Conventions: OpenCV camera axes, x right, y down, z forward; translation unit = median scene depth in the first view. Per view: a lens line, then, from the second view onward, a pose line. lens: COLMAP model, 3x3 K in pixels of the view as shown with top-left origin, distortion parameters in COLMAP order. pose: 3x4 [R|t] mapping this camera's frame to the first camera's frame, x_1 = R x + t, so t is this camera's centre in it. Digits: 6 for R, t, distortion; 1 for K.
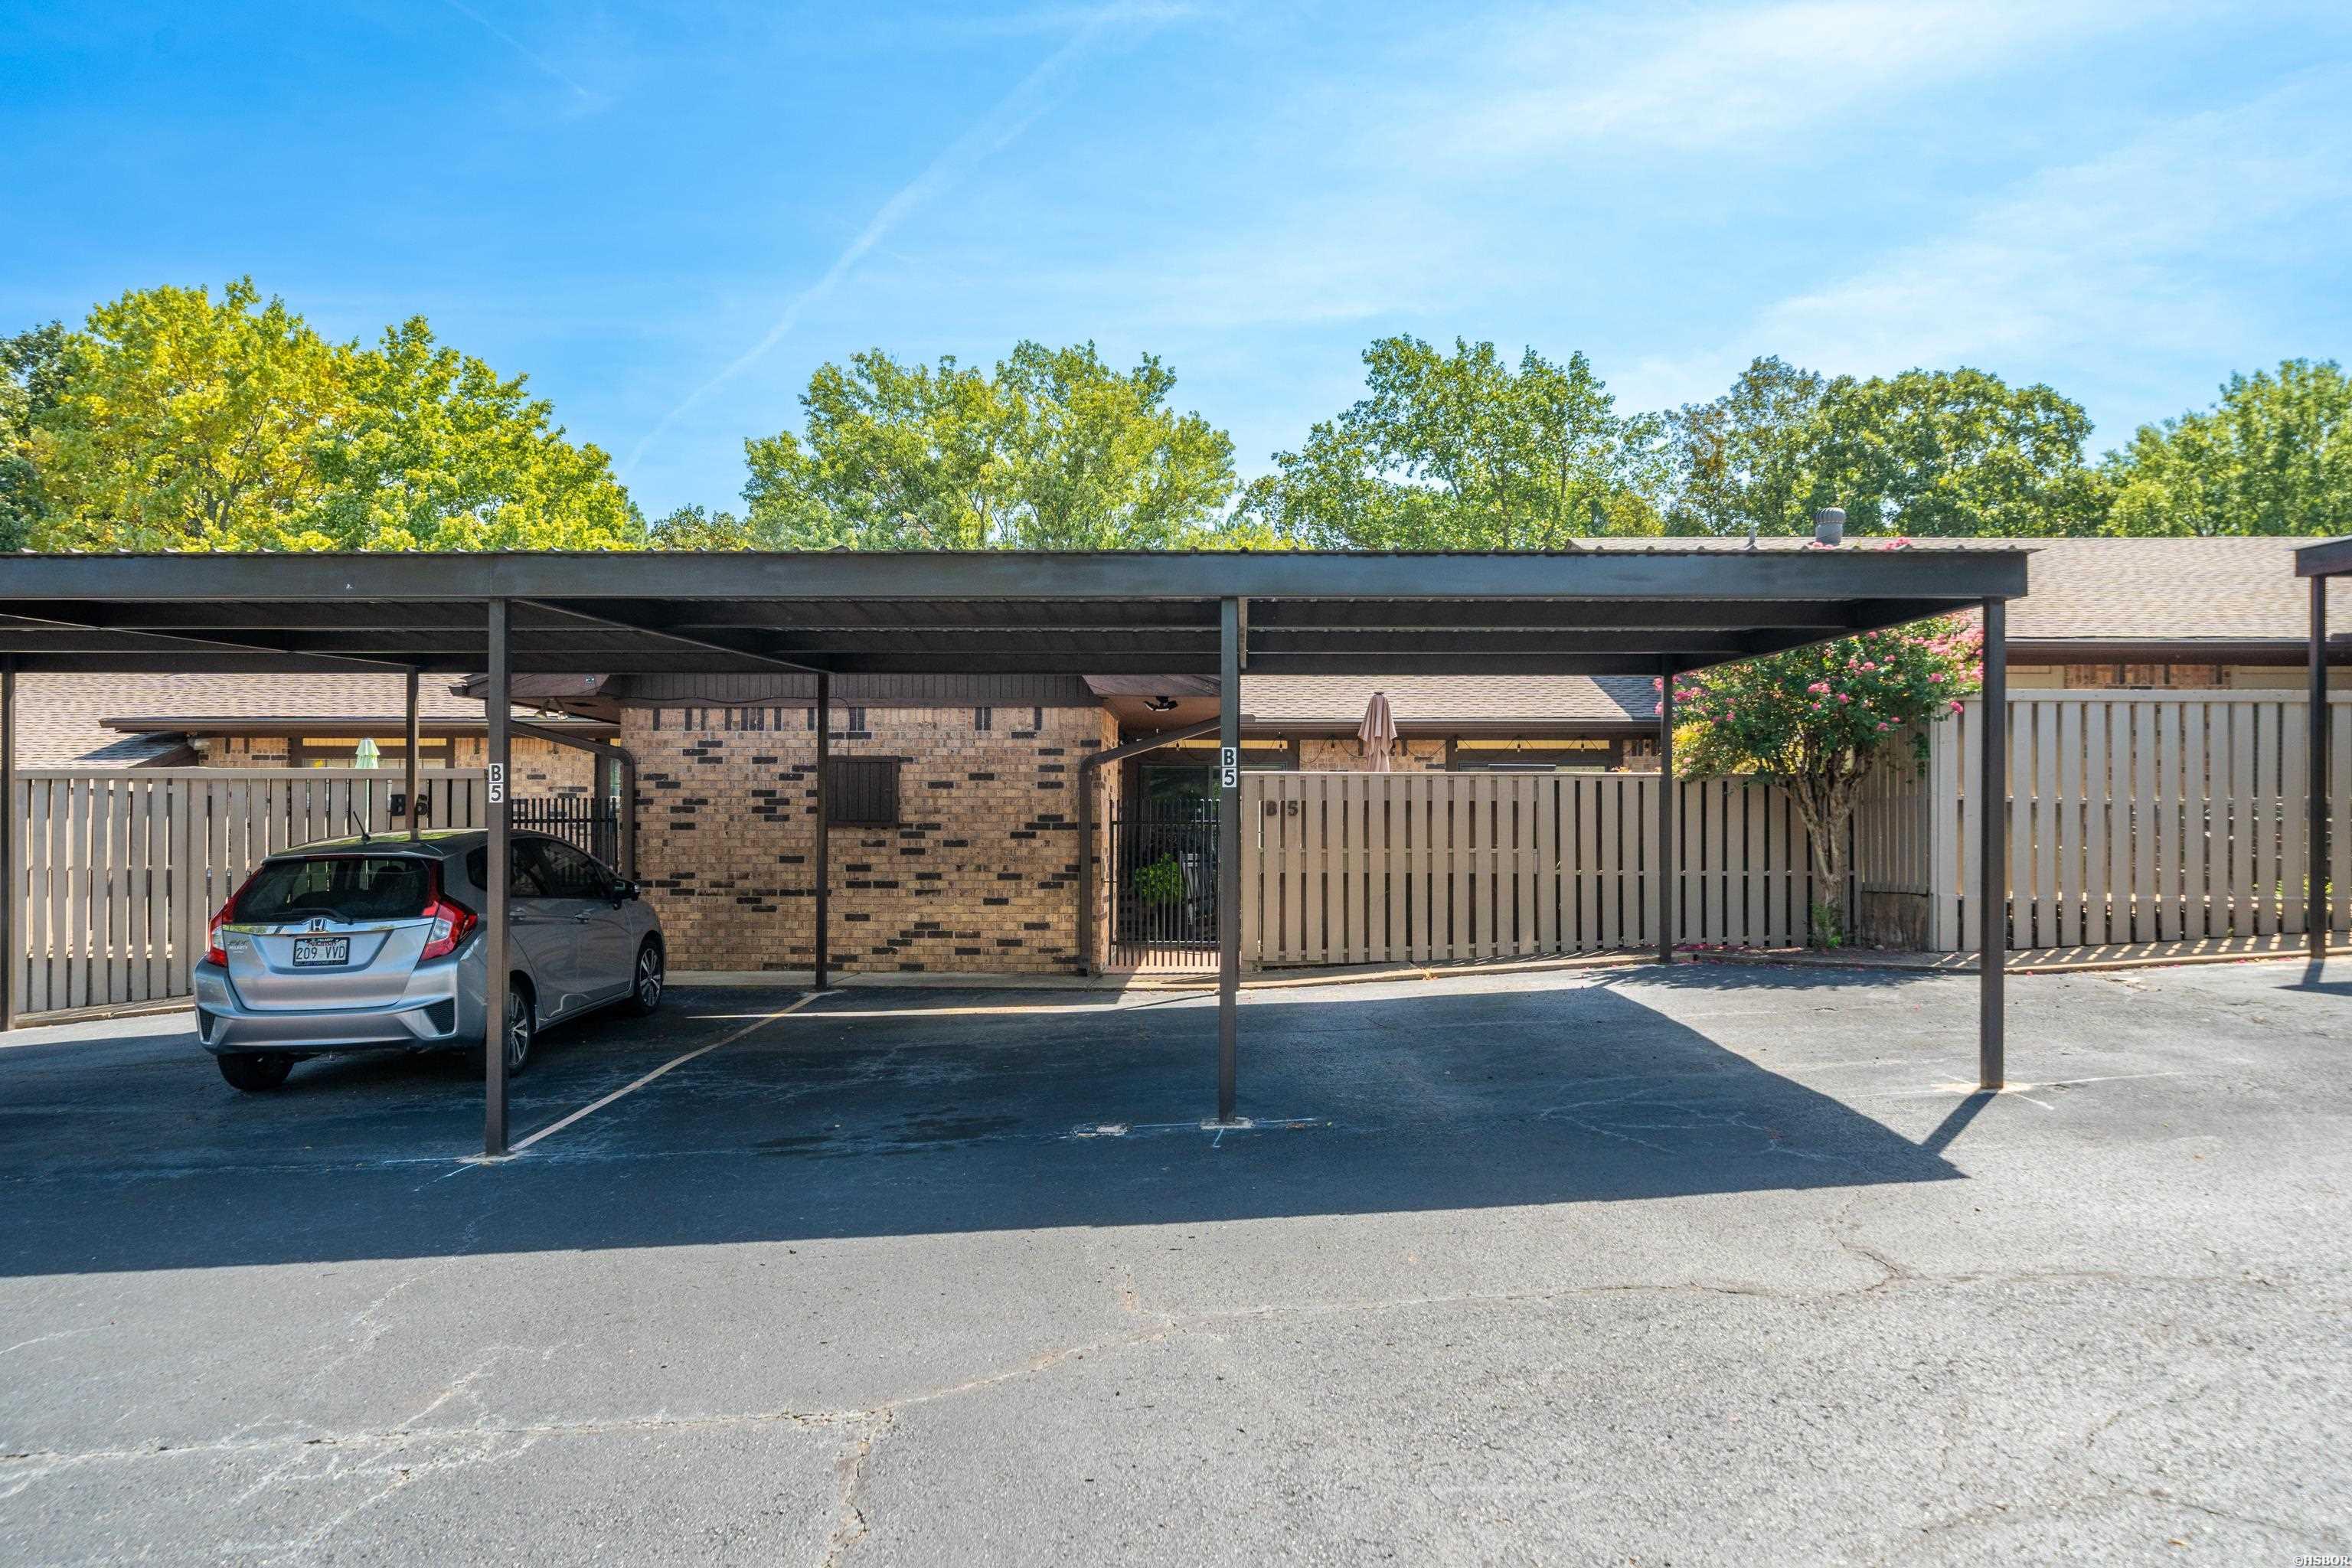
lens RADIAL K [[1640.8, 0, 1175.2], [0, 1640.8, 781.8], [0, 0, 1]] dist [0.015339, -0.012383]
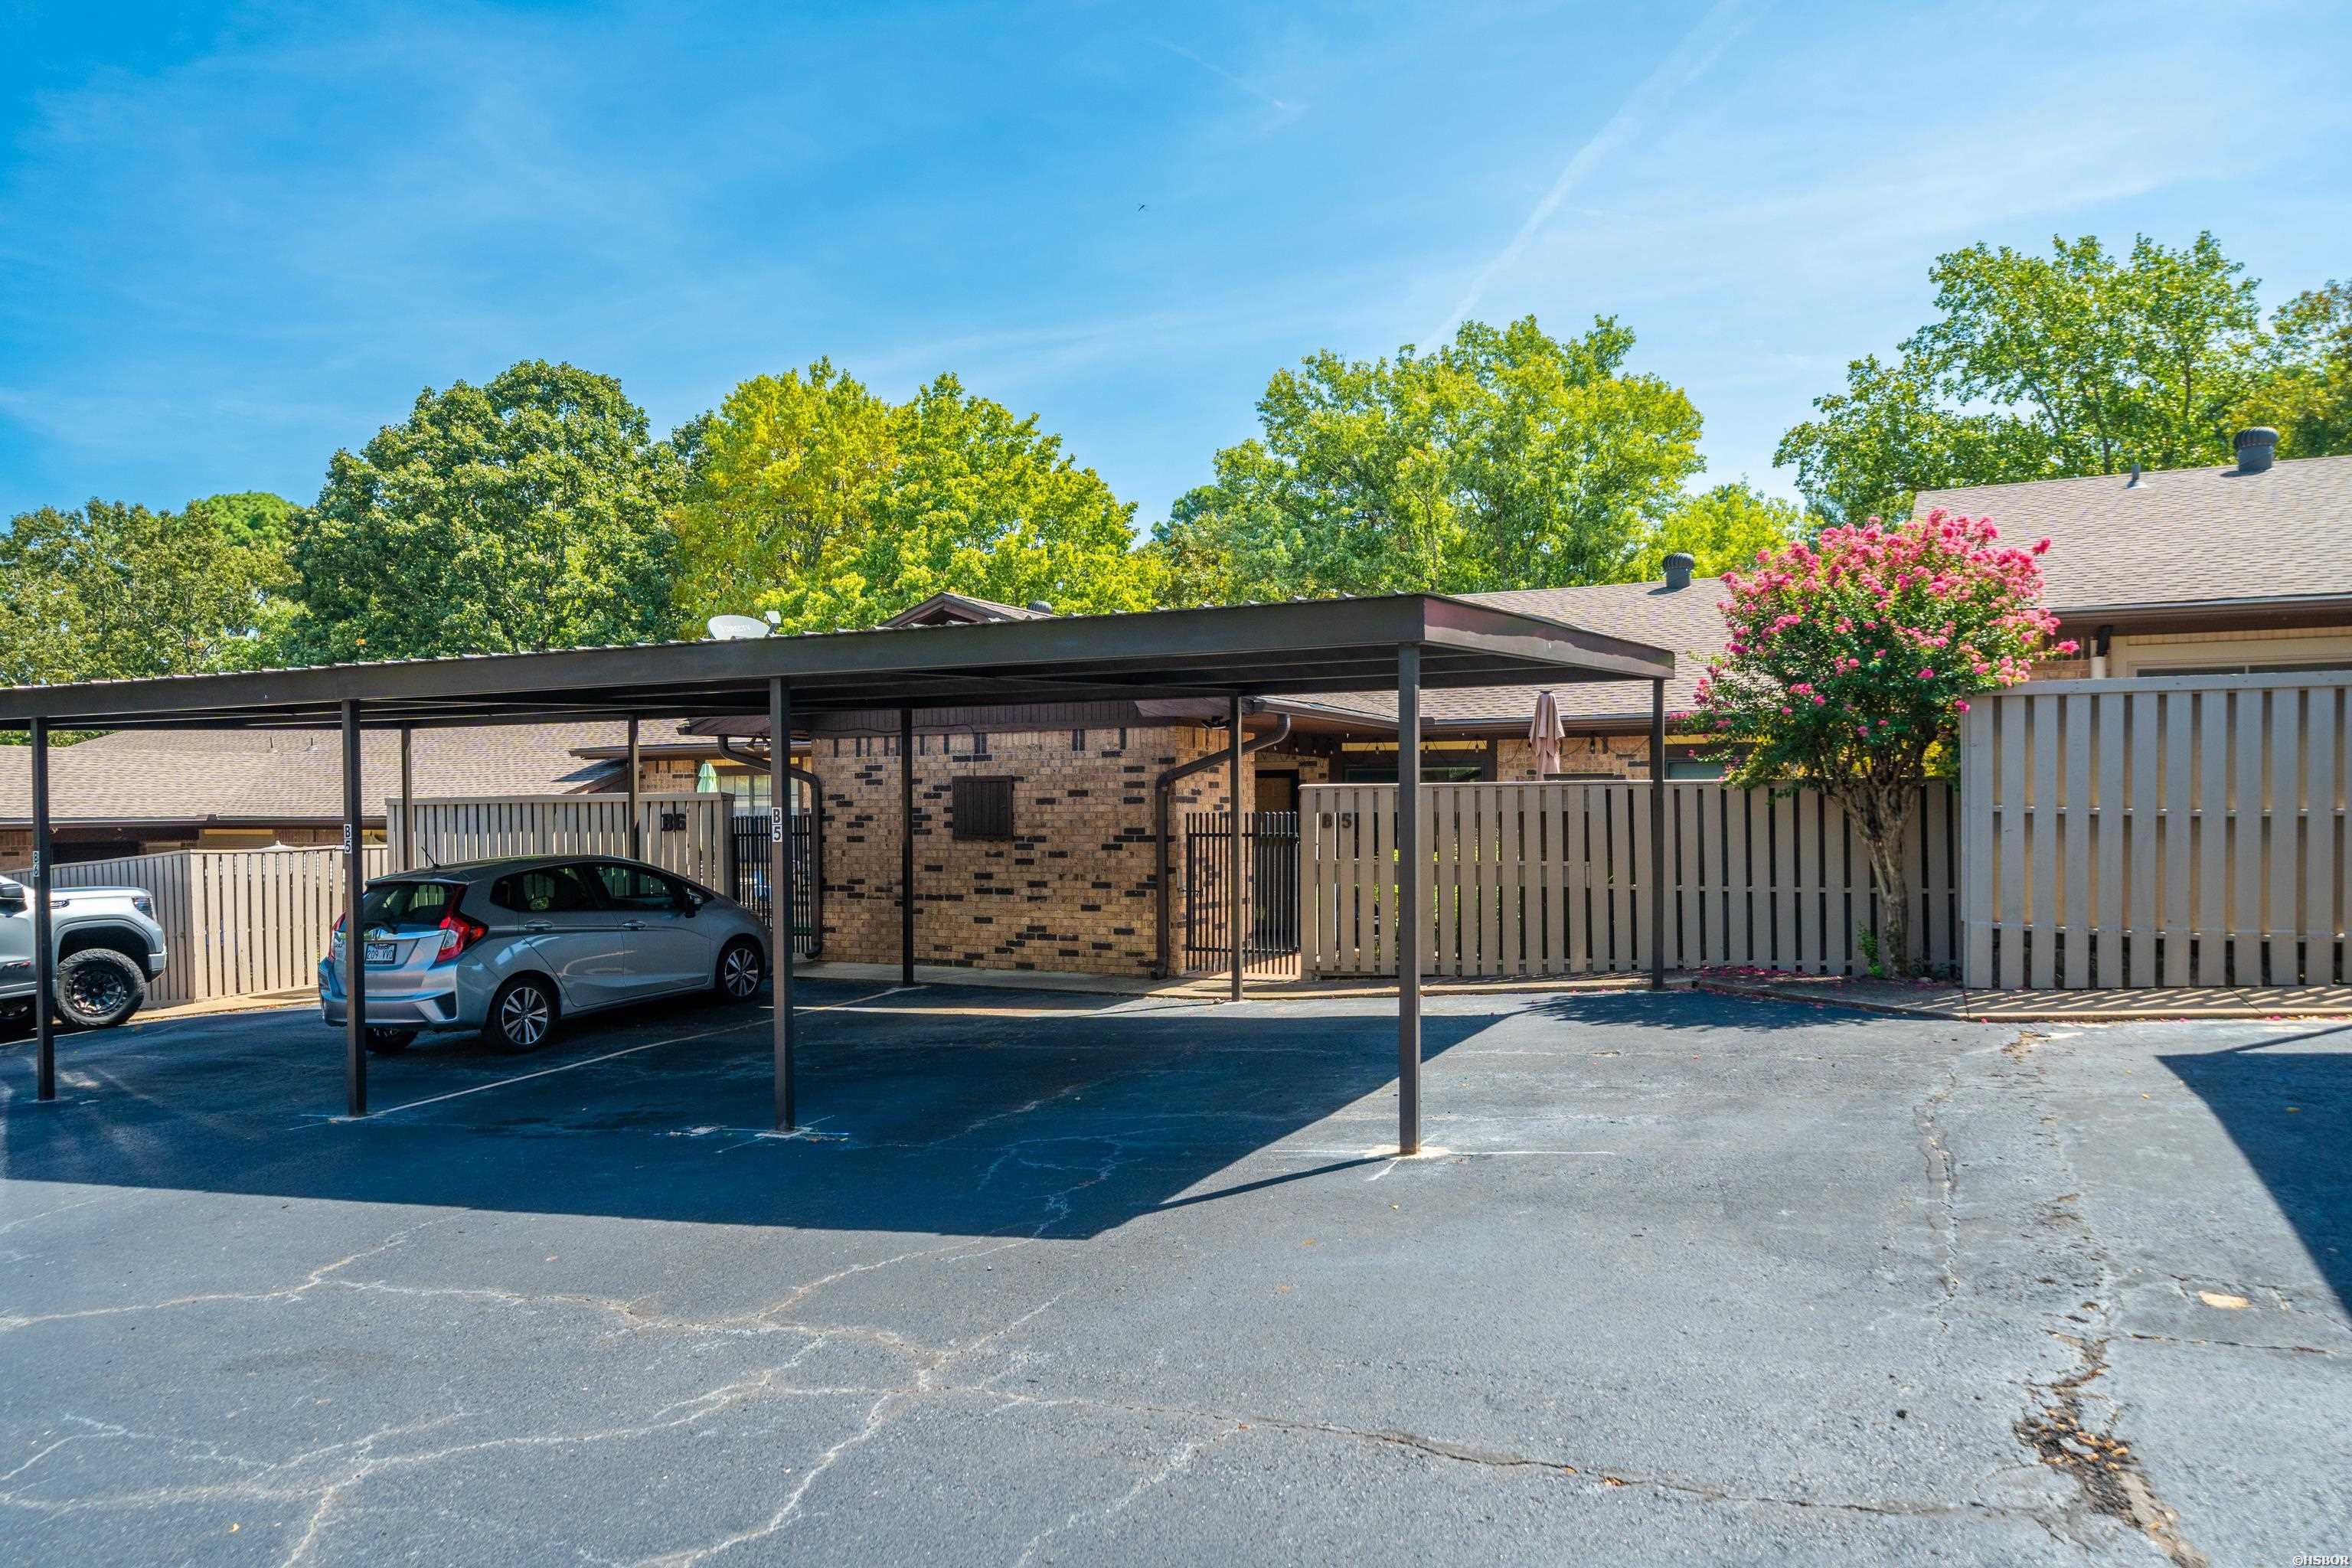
lens RADIAL K [[1640.8, 0, 1174.0], [0, 1640.8, 799.2], [0, 0, 1]] dist [0.015339, -0.012383]
pose [[0.908952, -0.013116, -0.416694, 0.389531], [0.025309, 0.999397, 0.023752, -0.023125], [0.416131, -0.032135, 0.908737, 0.038387]]
